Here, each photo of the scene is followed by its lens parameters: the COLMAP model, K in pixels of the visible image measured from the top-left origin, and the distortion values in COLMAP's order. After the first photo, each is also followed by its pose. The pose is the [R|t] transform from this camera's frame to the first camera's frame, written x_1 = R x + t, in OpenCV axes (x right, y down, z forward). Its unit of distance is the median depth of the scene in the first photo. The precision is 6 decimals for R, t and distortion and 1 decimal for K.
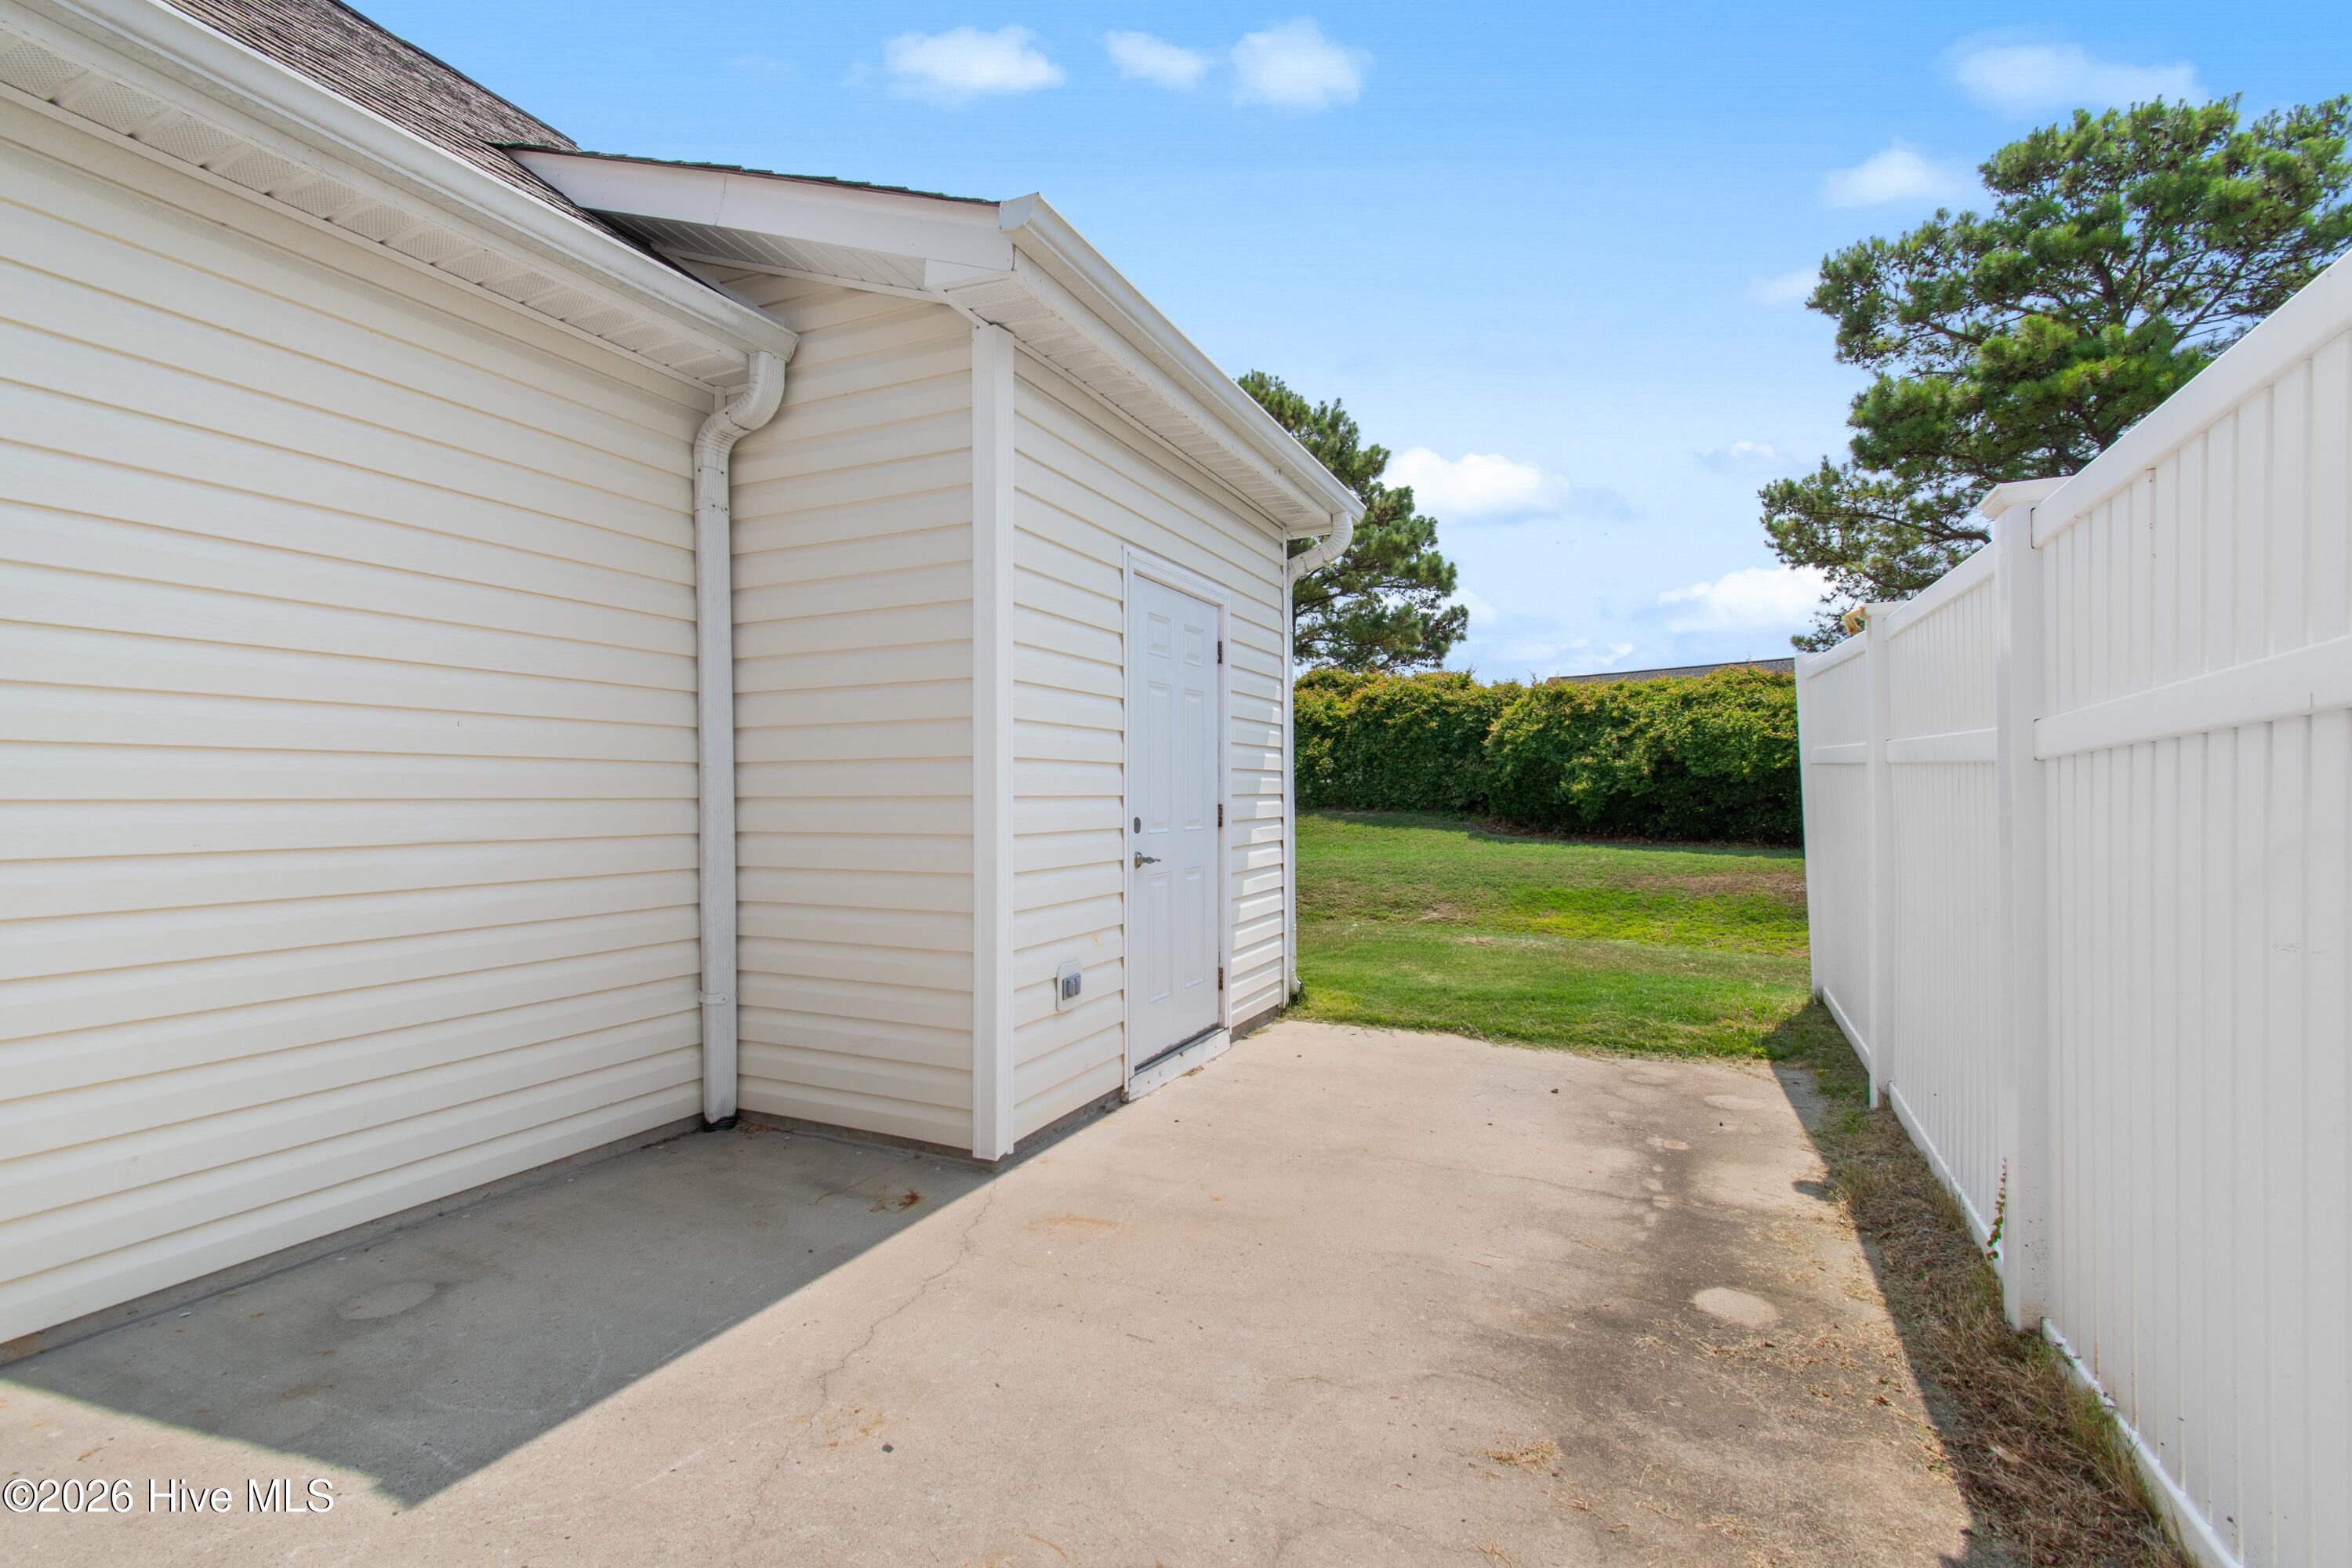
lens RADIAL K [[1034.5, 0, 1181.1], [0, 1034.5, 802.1], [0, 0, 1]] dist [0.000728, 0.001032]
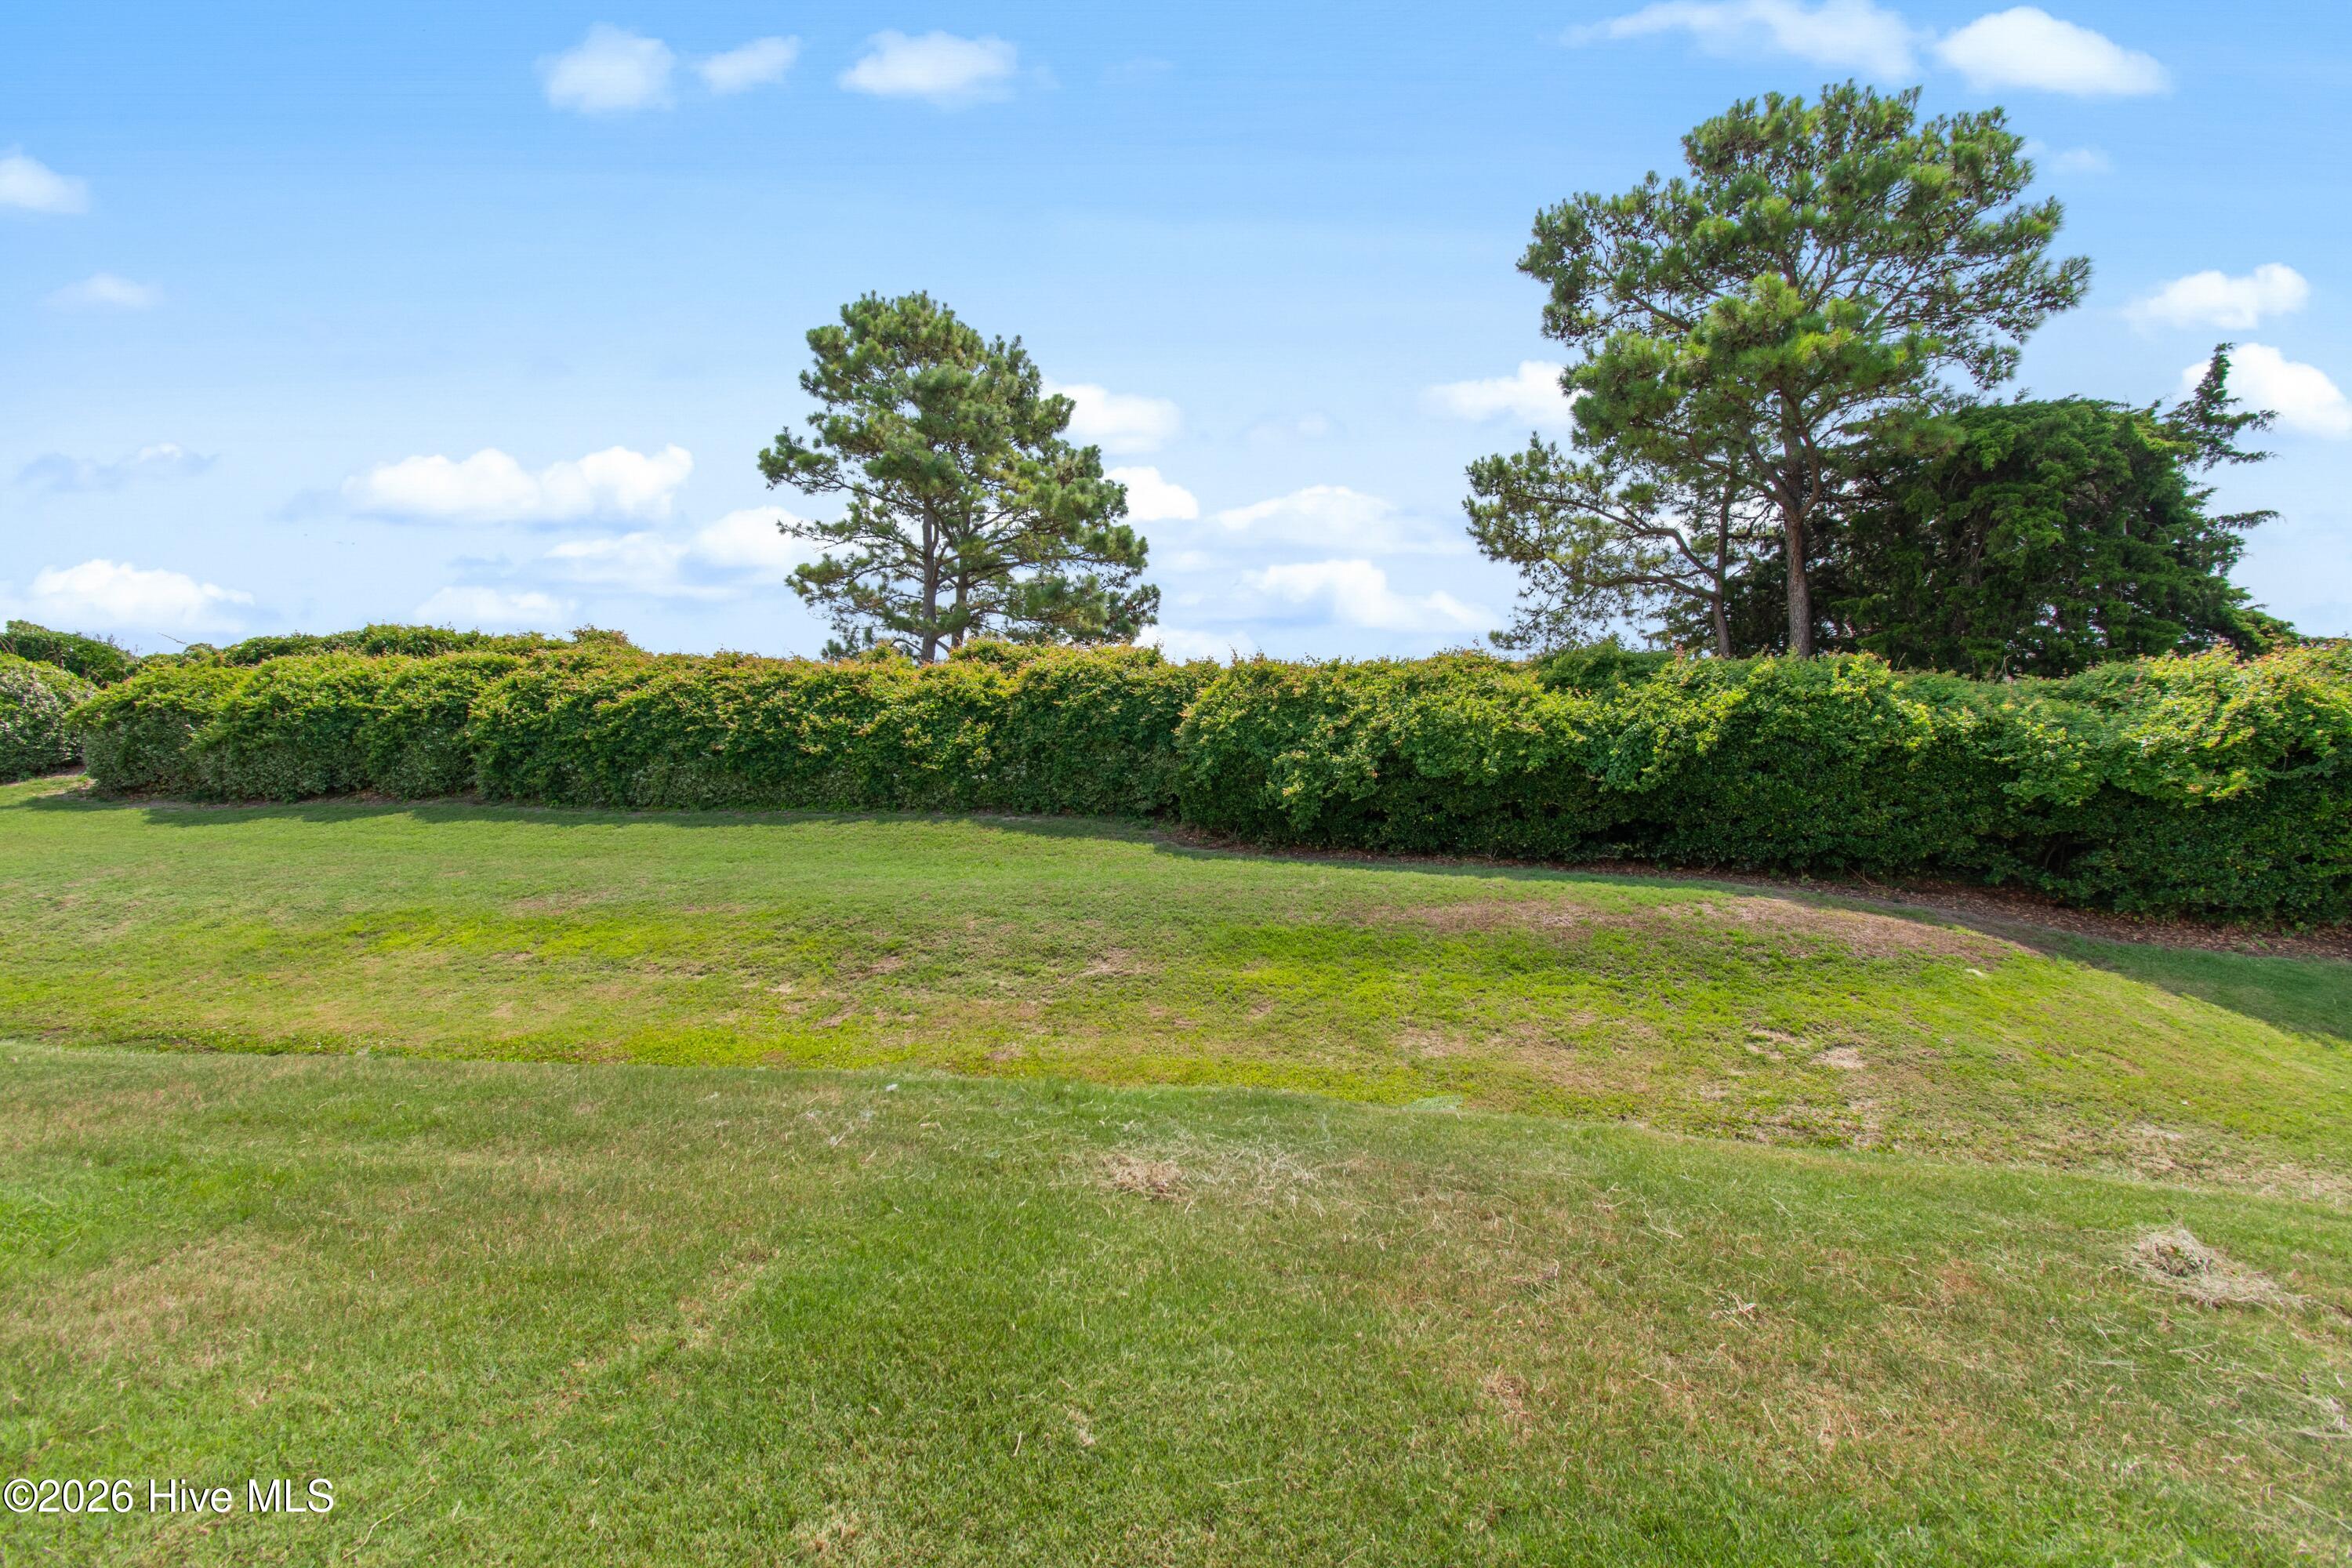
lens RADIAL K [[1034.5, 0, 1176.6], [0, 1034.5, 790.1], [0, 0, 1]] dist [0.000728, 0.001032]
pose [[0.959476, 0.012756, 0.281503, 0.064128], [-0.009667, 0.999877, -0.012361, -0.002244], [-0.281626, 0.009139, 0.959481, 0.214896]]
